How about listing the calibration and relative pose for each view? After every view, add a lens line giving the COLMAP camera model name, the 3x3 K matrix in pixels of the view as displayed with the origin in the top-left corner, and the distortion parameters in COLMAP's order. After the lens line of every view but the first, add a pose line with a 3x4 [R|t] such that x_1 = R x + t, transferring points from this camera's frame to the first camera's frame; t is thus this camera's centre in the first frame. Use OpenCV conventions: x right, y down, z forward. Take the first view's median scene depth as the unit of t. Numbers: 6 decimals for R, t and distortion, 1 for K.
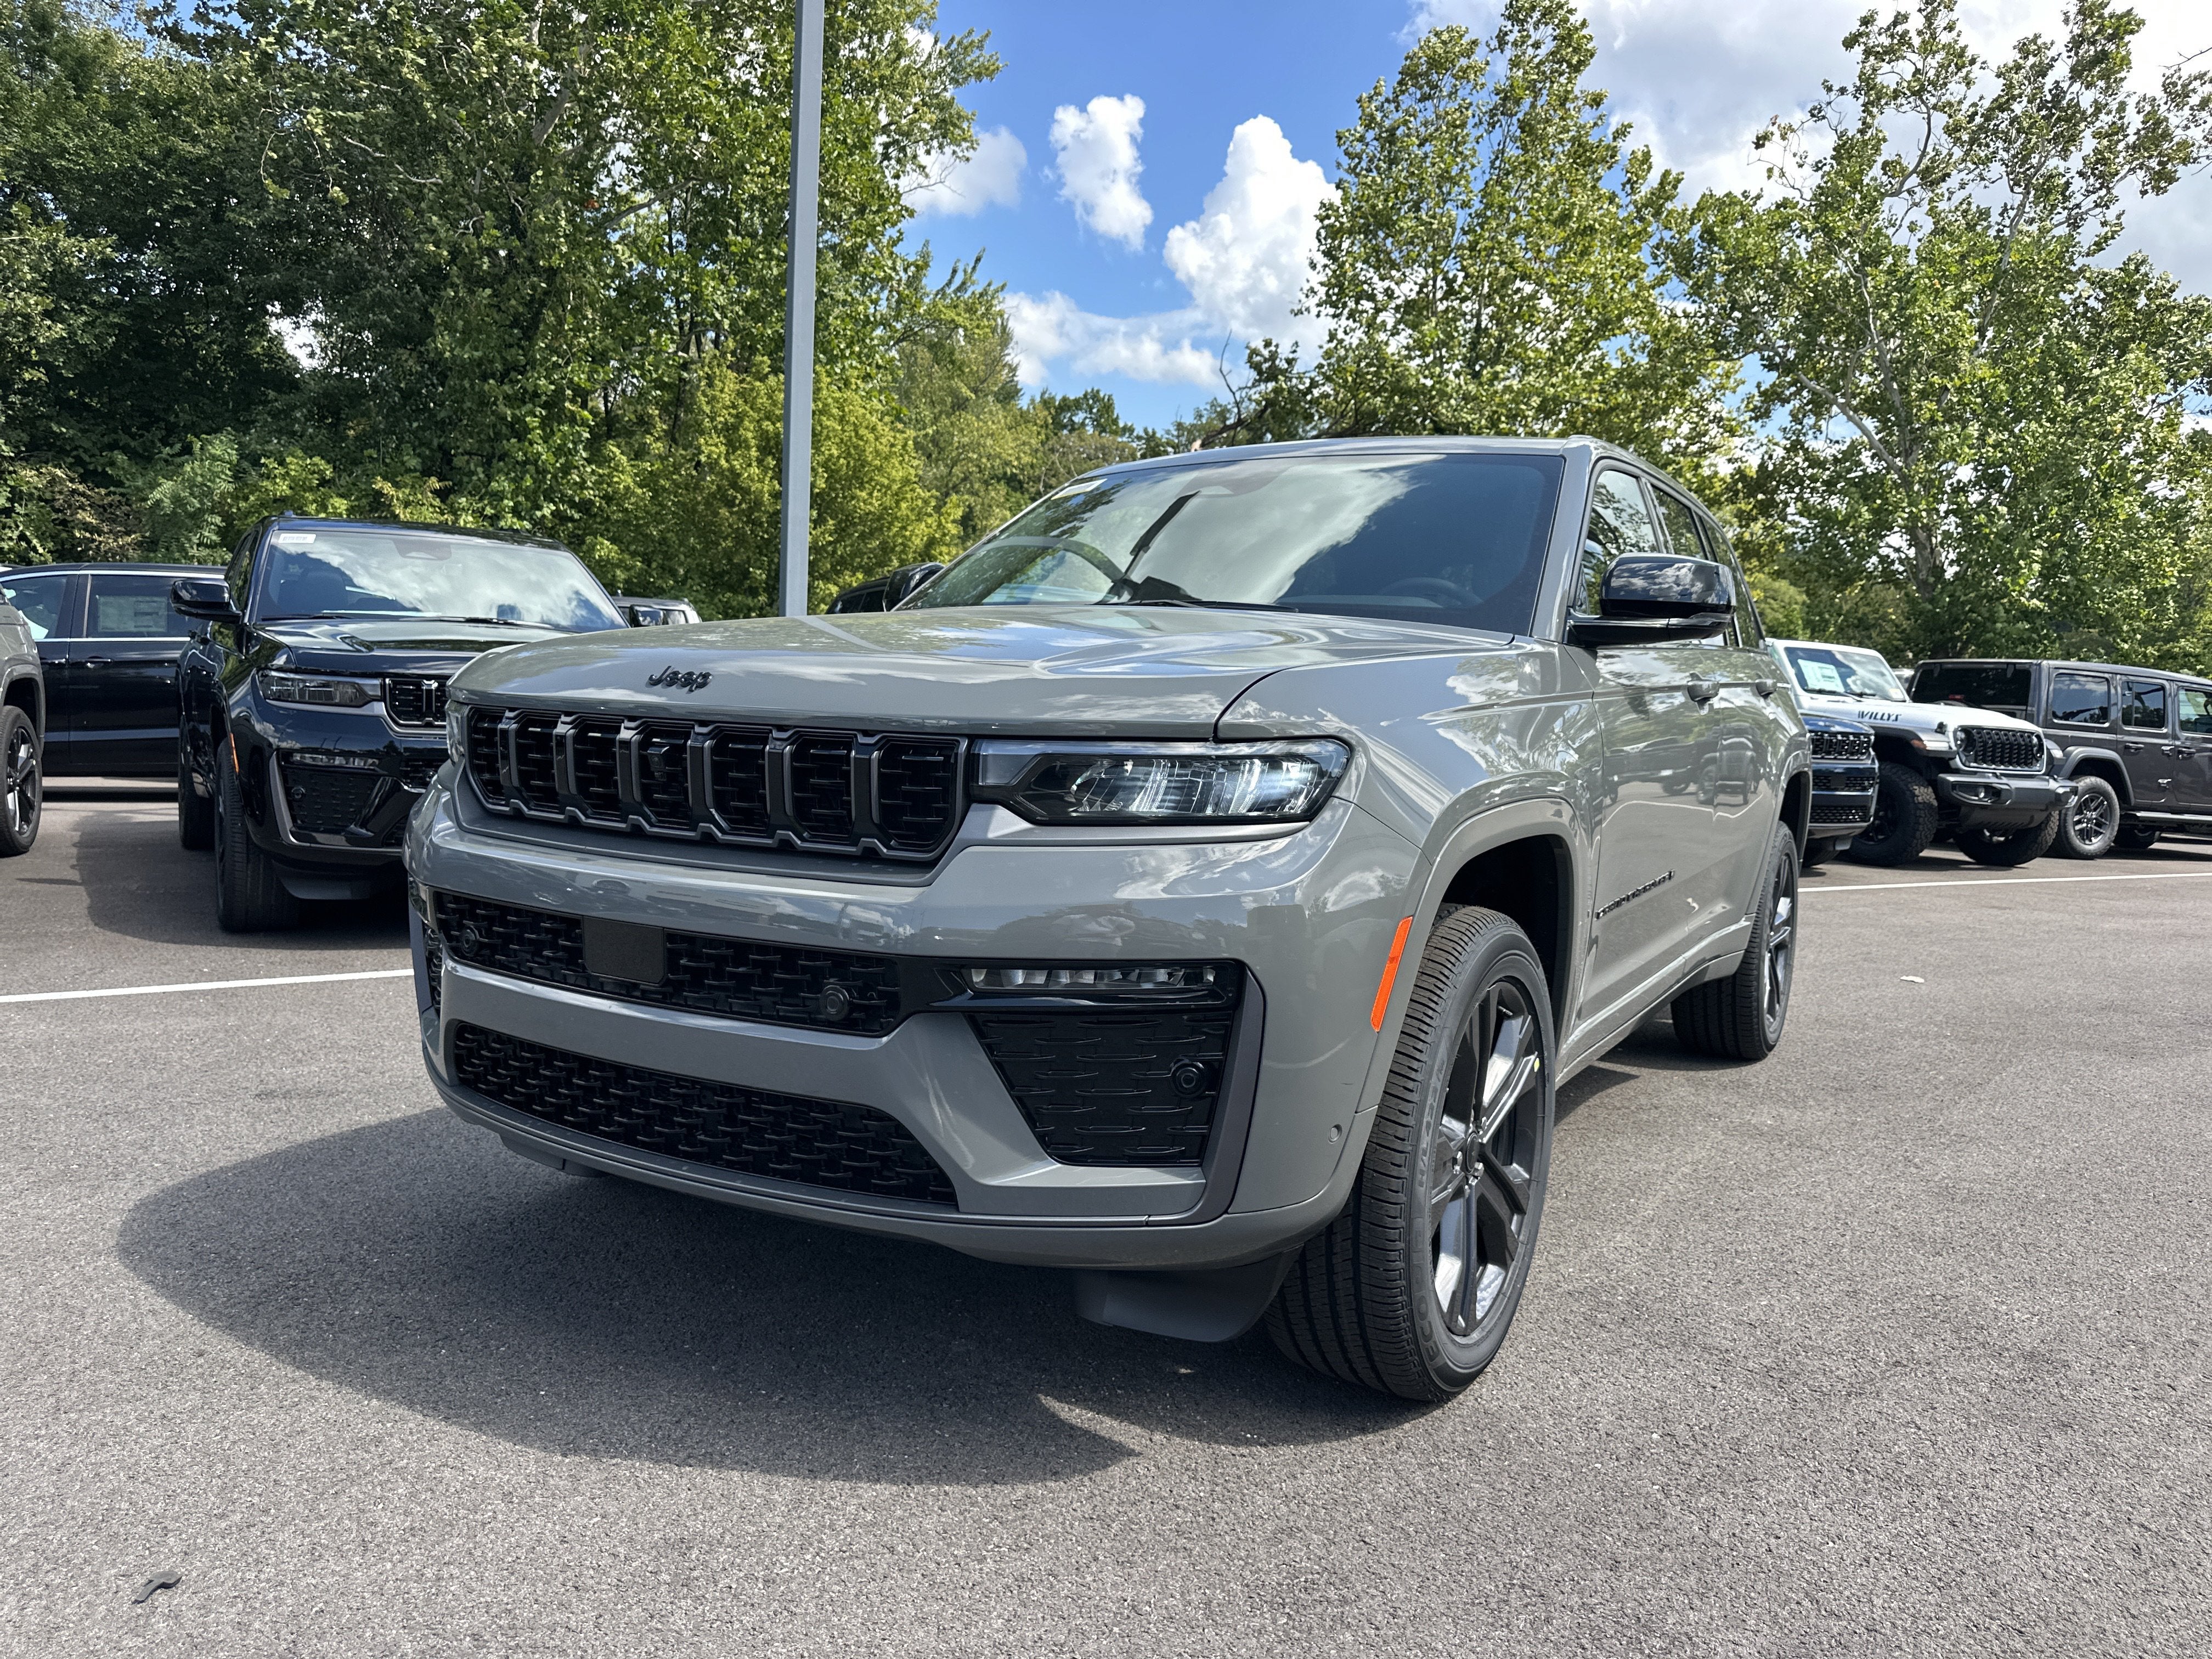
lens RADIAL K [[1661.7, 0, 1102.7], [0, 1661.7, 841.7], [0, 0, 1]] dist [0.045045, -0.070291]
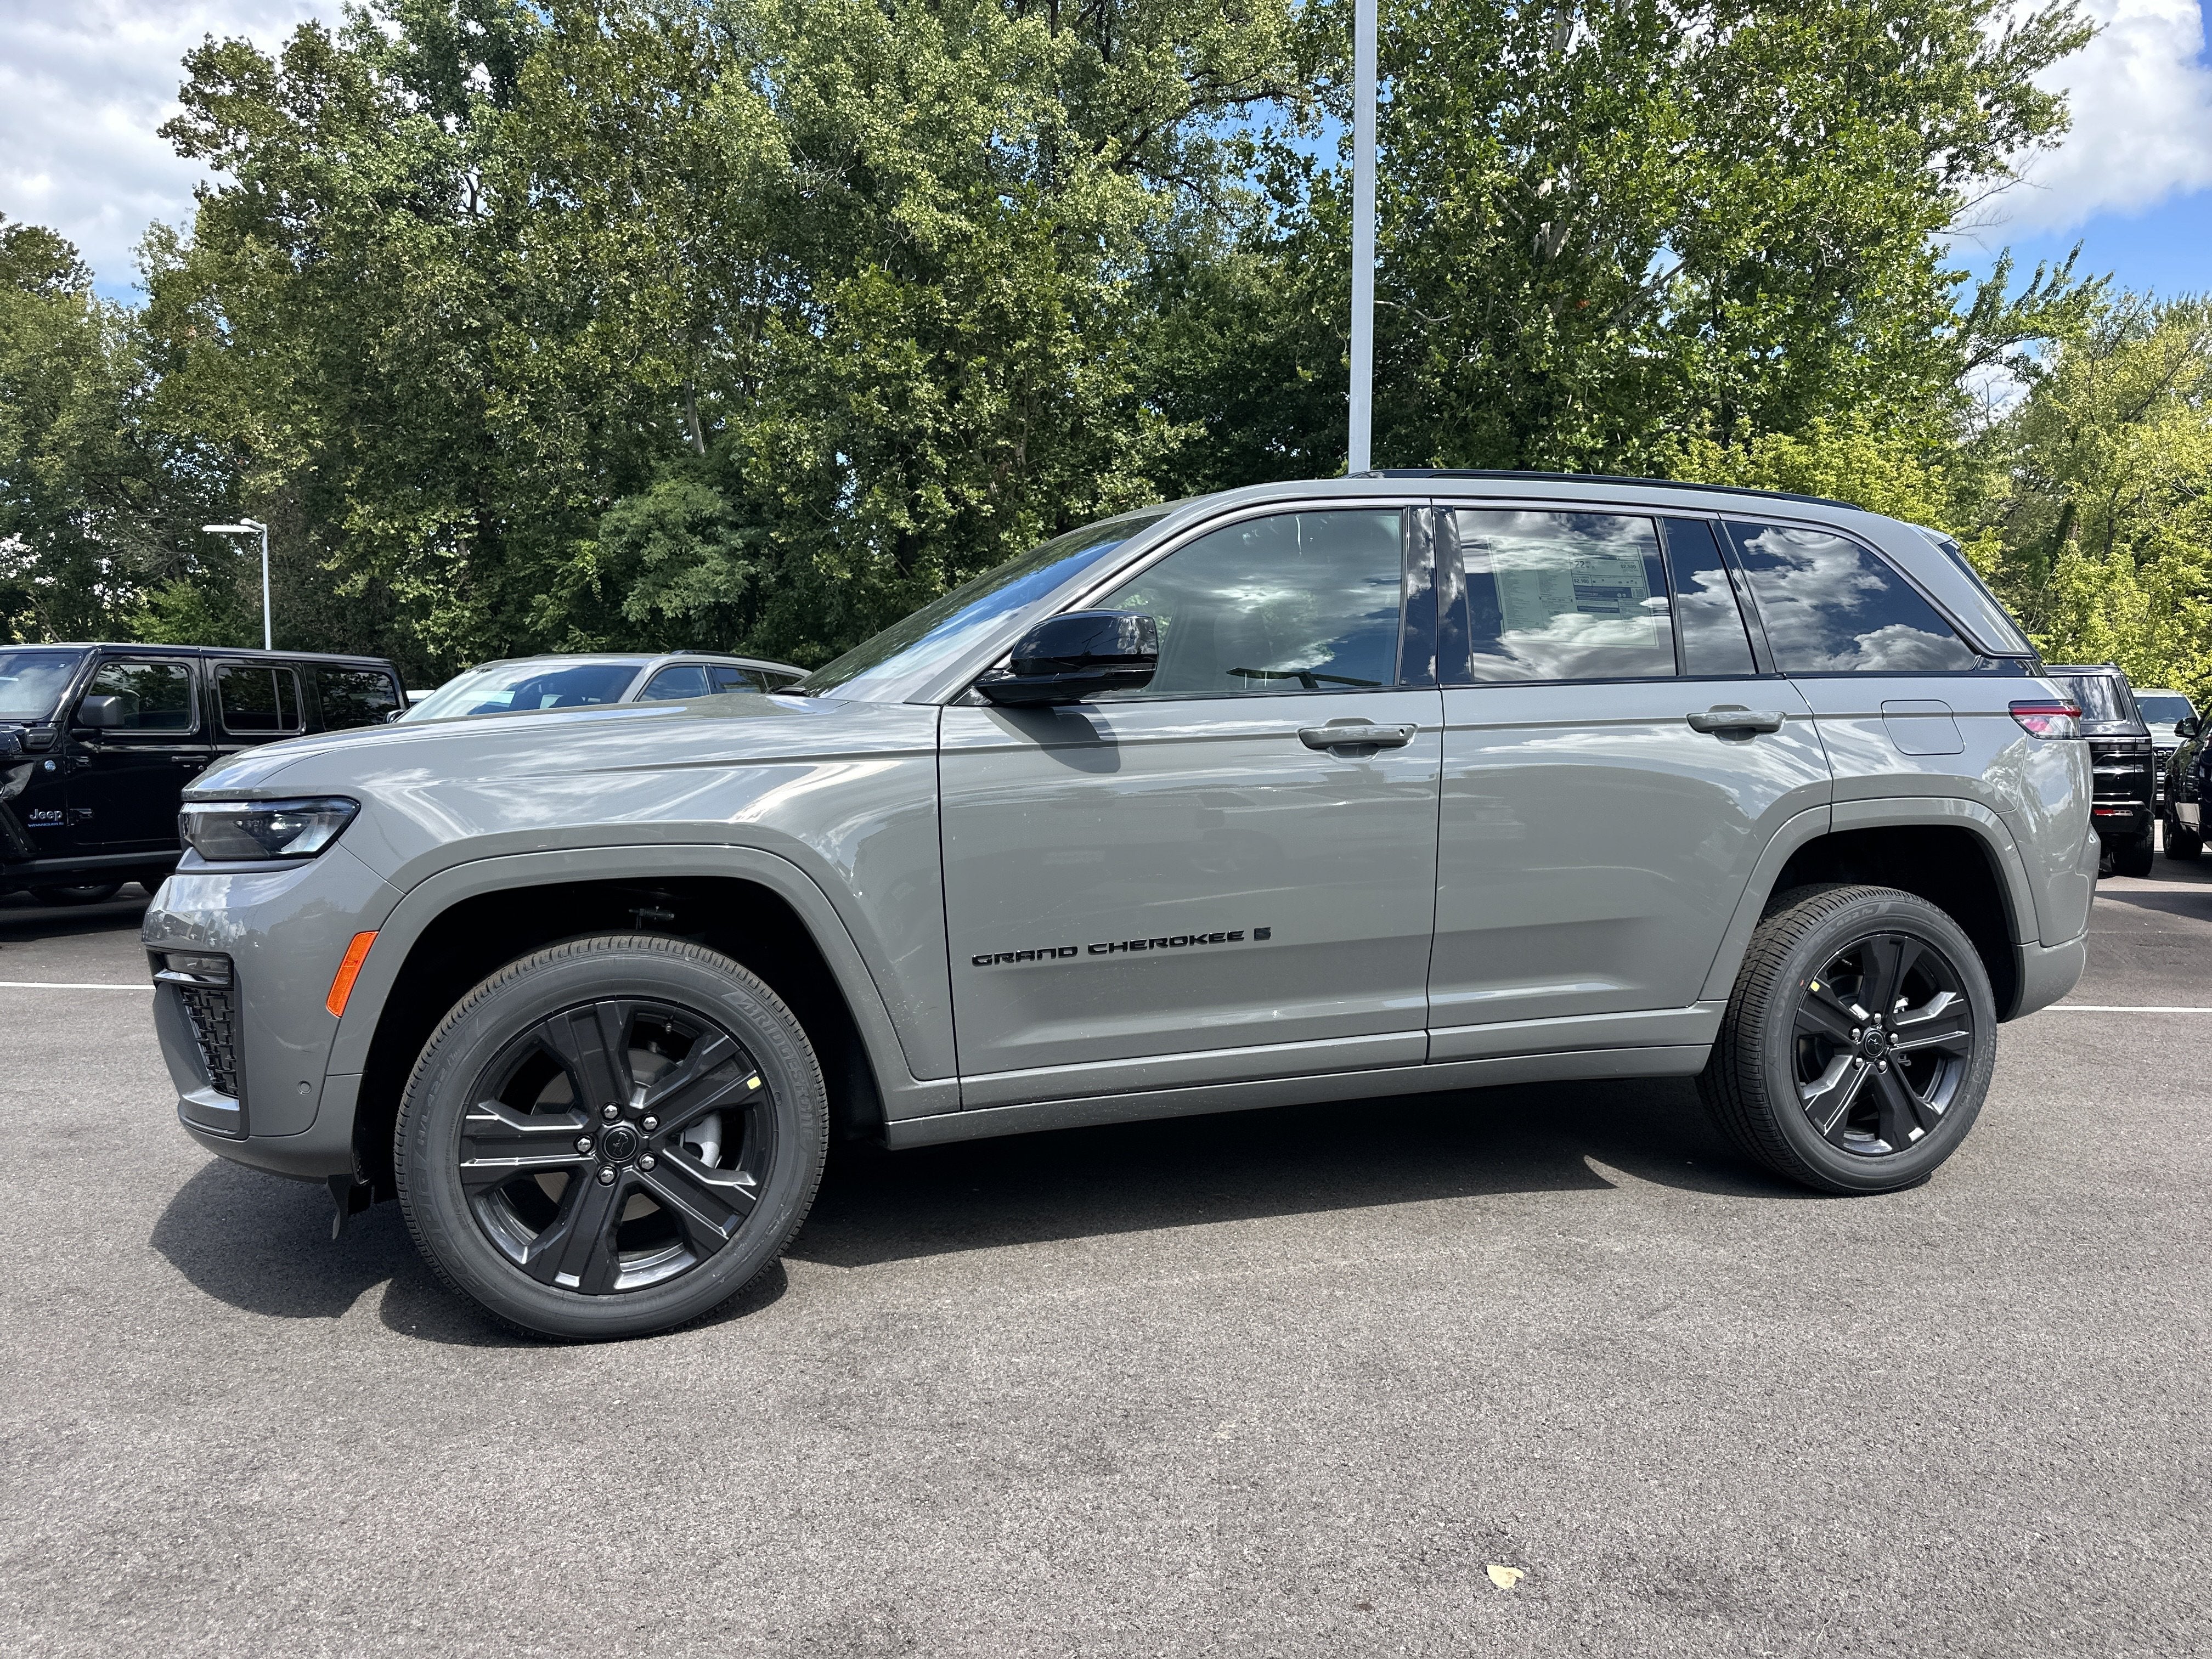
lens RADIAL K [[1651.6, 0, 1110.5], [0, 1651.6, 880.2], [0, 0, 1]] dist [0.038888, -0.074672]
pose [[0.730996, 0.005198, -0.682362, 0.173048], [-0.022989, 0.999591, -0.017014, 0.001397], [0.681995, 0.028124, 0.730816, 0.050401]]
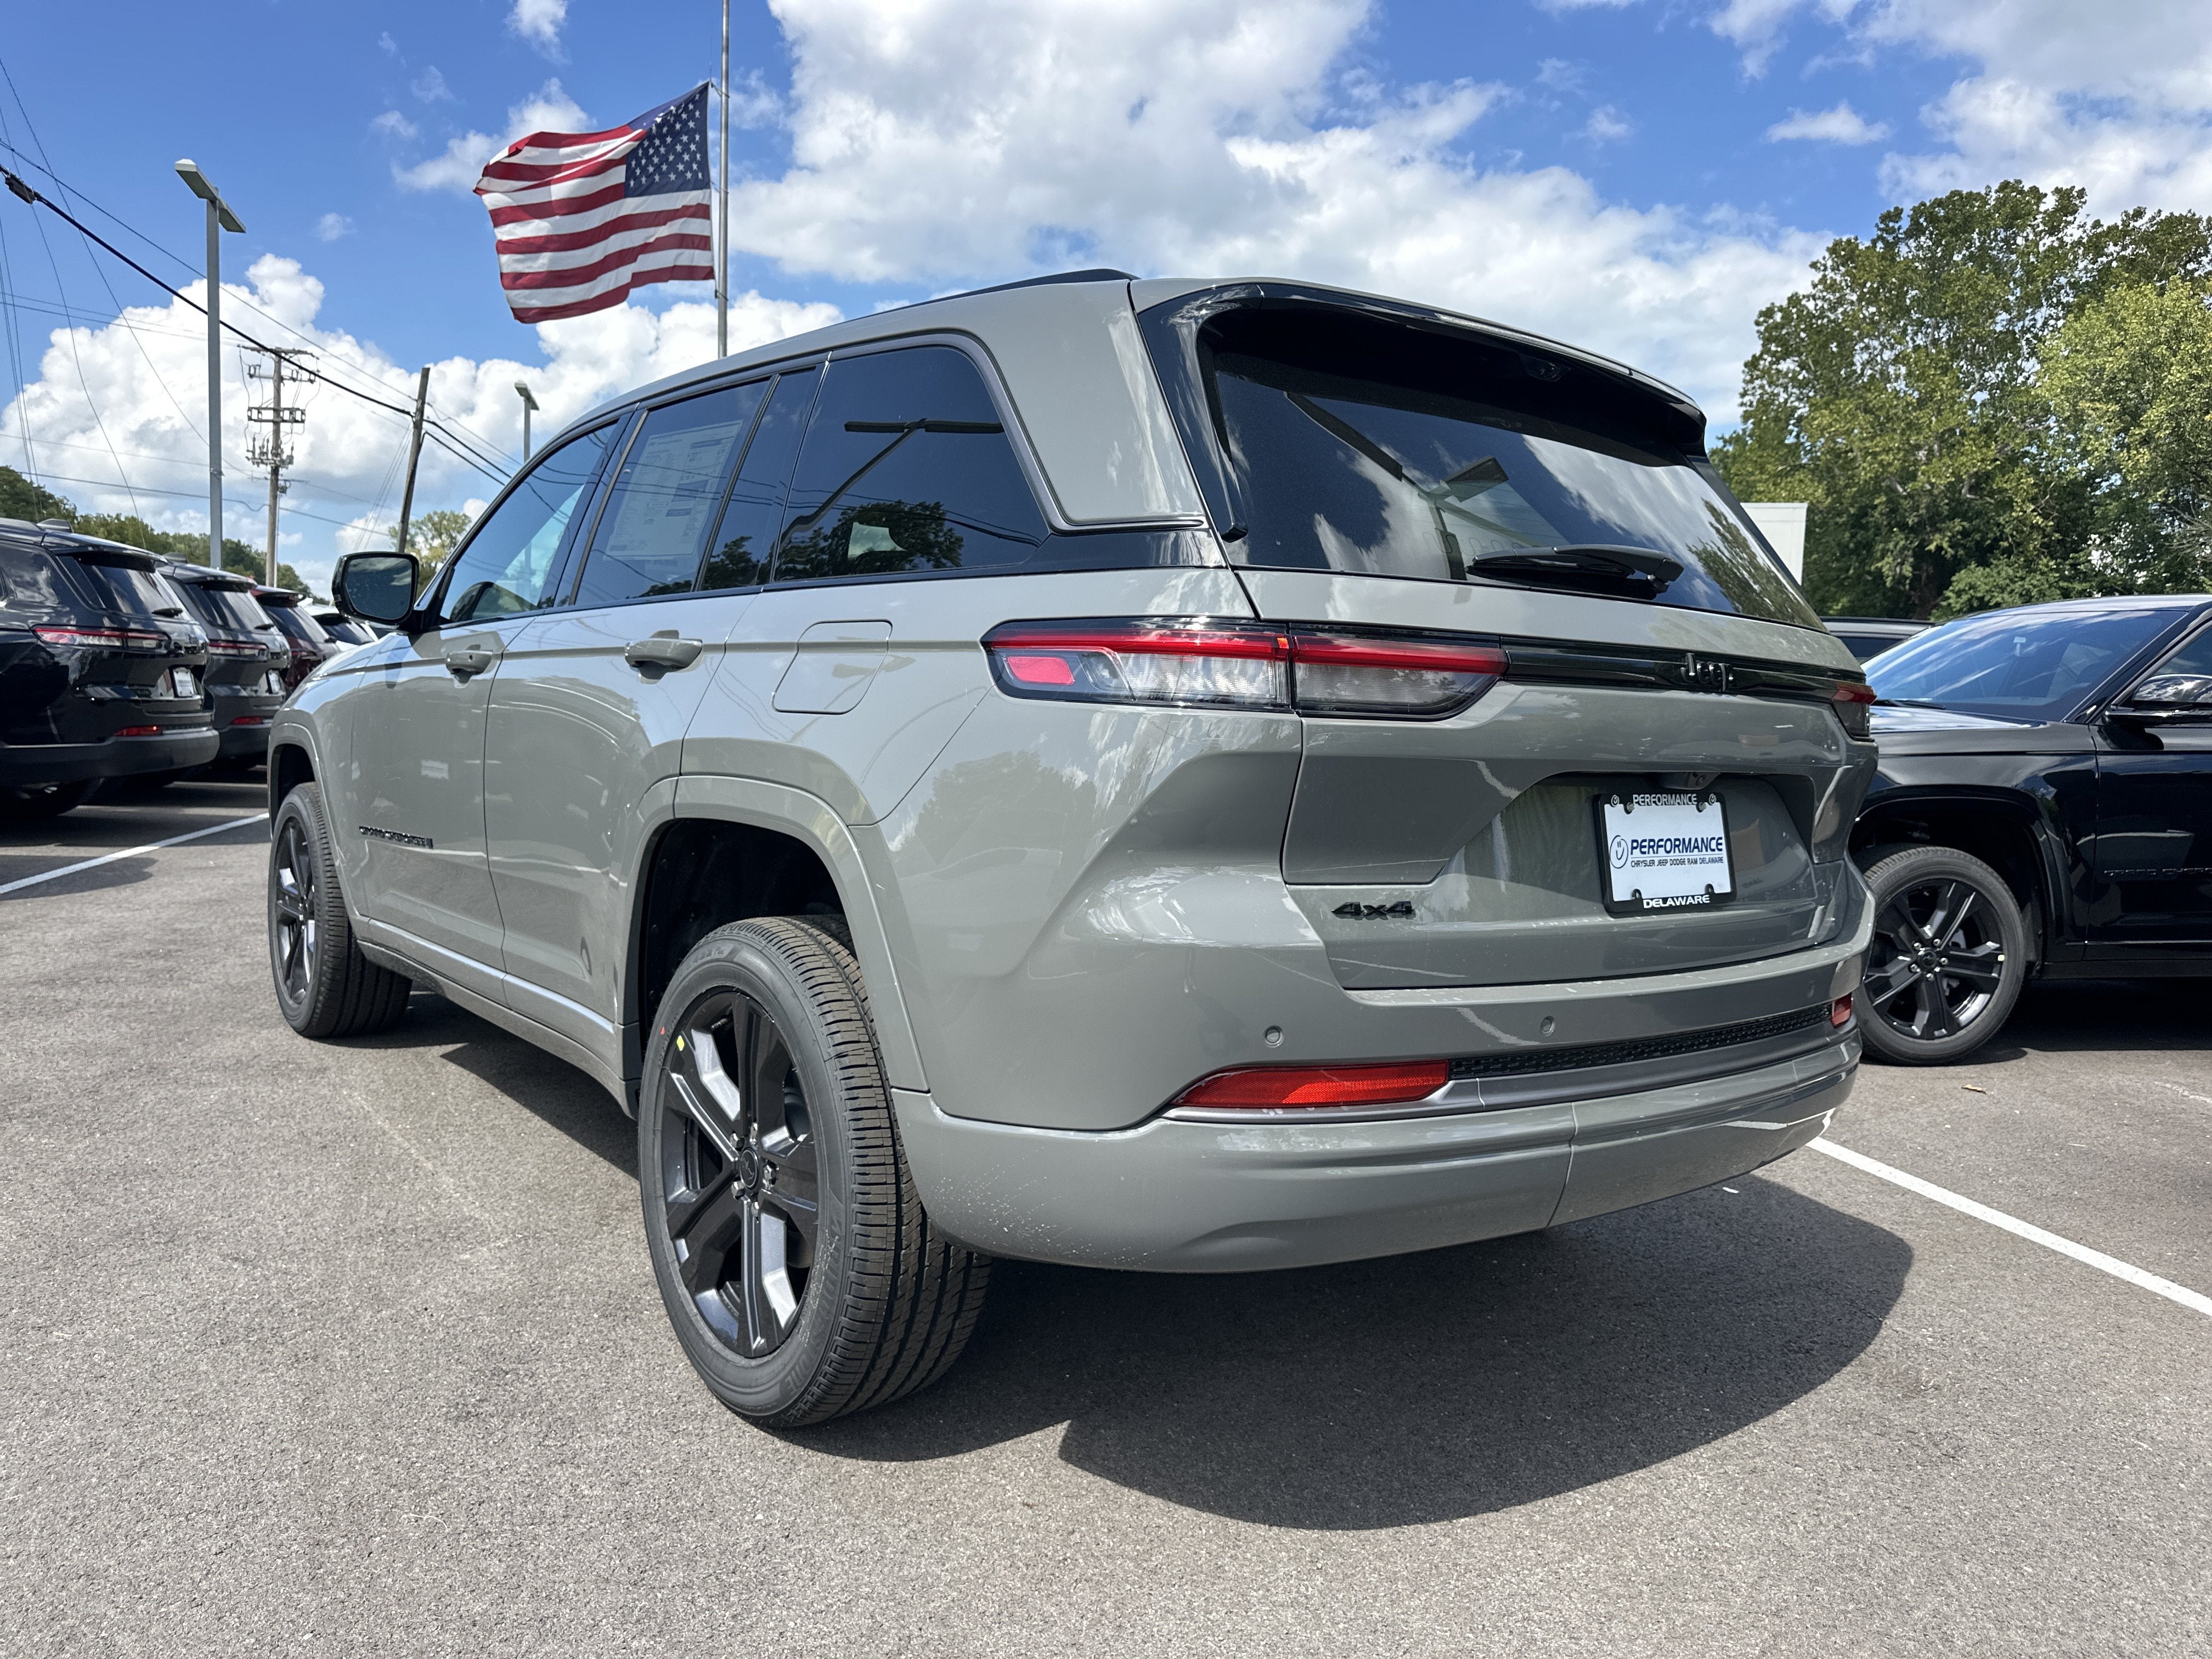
lens RADIAL K [[1655.4, 0, 1100.3], [0, 1655.4, 820.1], [0, 0, 1]] dist [0.036343, -0.052512]
pose [[-0.443872, -0.001377, -0.896089, 0.205529], [-0.142430, 0.987395, 0.069034, -0.023565], [0.884699, 0.158272, -0.438473, 0.344239]]
